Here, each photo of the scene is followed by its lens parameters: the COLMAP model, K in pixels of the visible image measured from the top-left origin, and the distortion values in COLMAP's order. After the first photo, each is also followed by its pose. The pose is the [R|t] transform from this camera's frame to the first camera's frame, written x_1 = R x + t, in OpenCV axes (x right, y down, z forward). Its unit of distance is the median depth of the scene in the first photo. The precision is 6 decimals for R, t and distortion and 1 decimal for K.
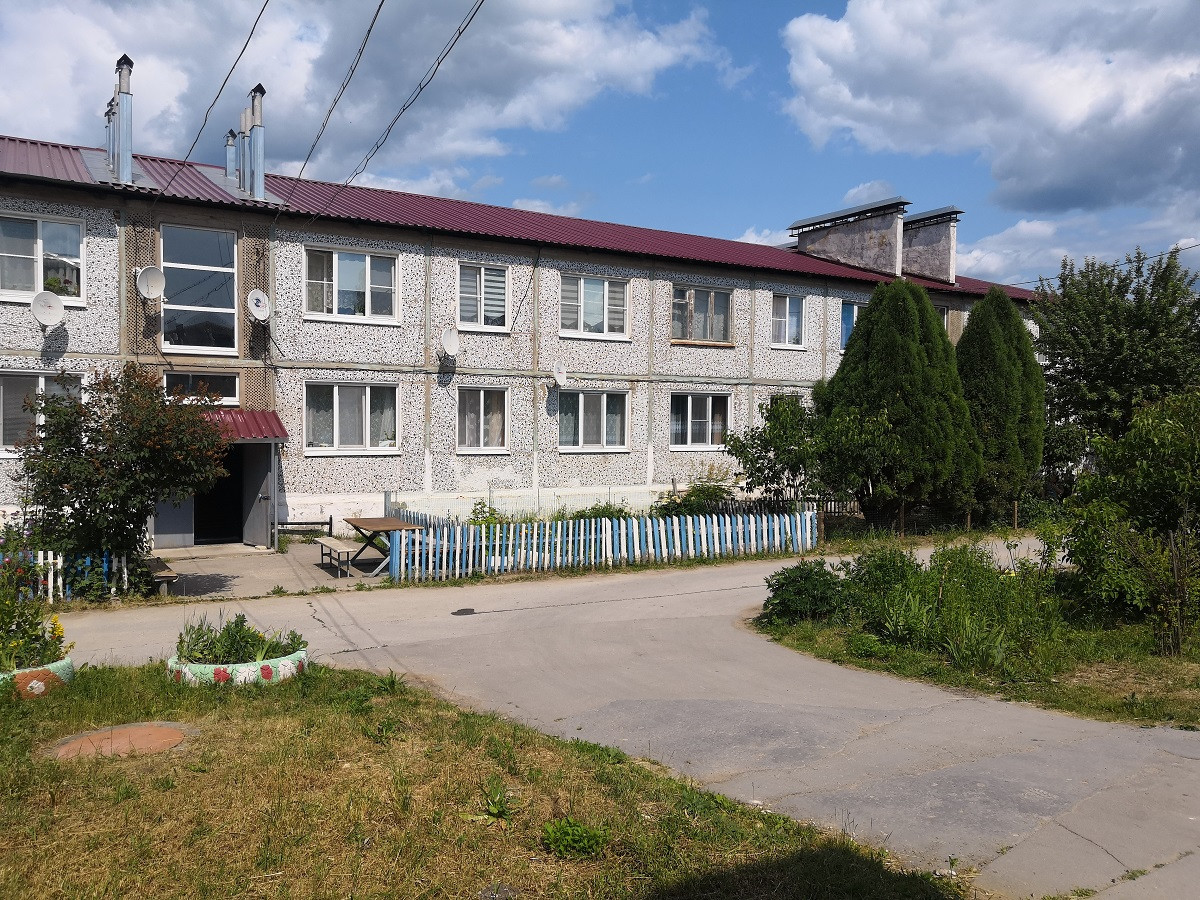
lens RADIAL K [[920.1, 0, 598.5], [0, 920.1, 451.1], [0, 0, 1]] dist [-0.015861, 0.040619]
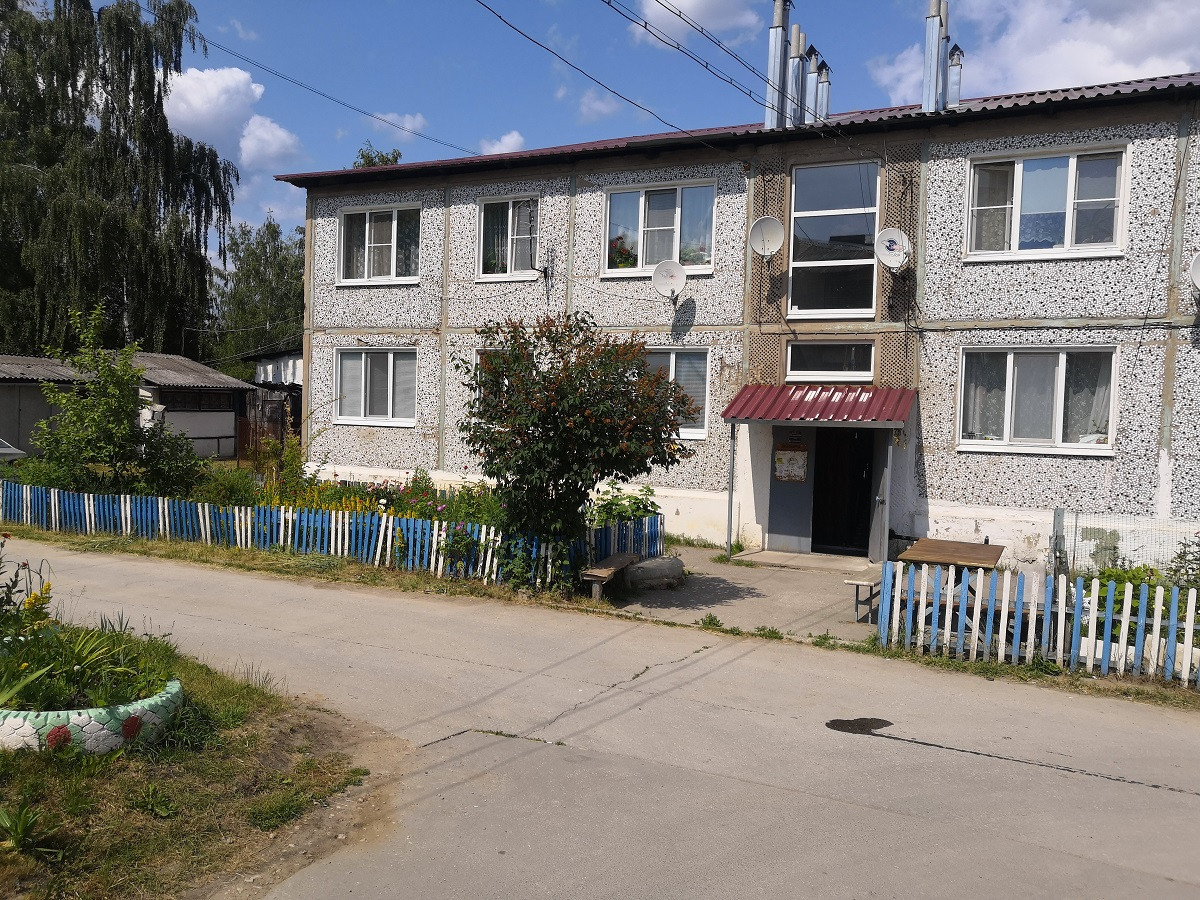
lens RADIAL K [[920.1, 0, 599.8], [0, 920.1, 452.4], [0, 0, 1]] dist [-0.015861, 0.040619]
pose [[0.560221, 0.037377, -0.827499, 0.126928], [-0.051945, 0.998600, 0.009938, 0.014519], [0.826713, 0.037417, 0.561379, 0.372581]]
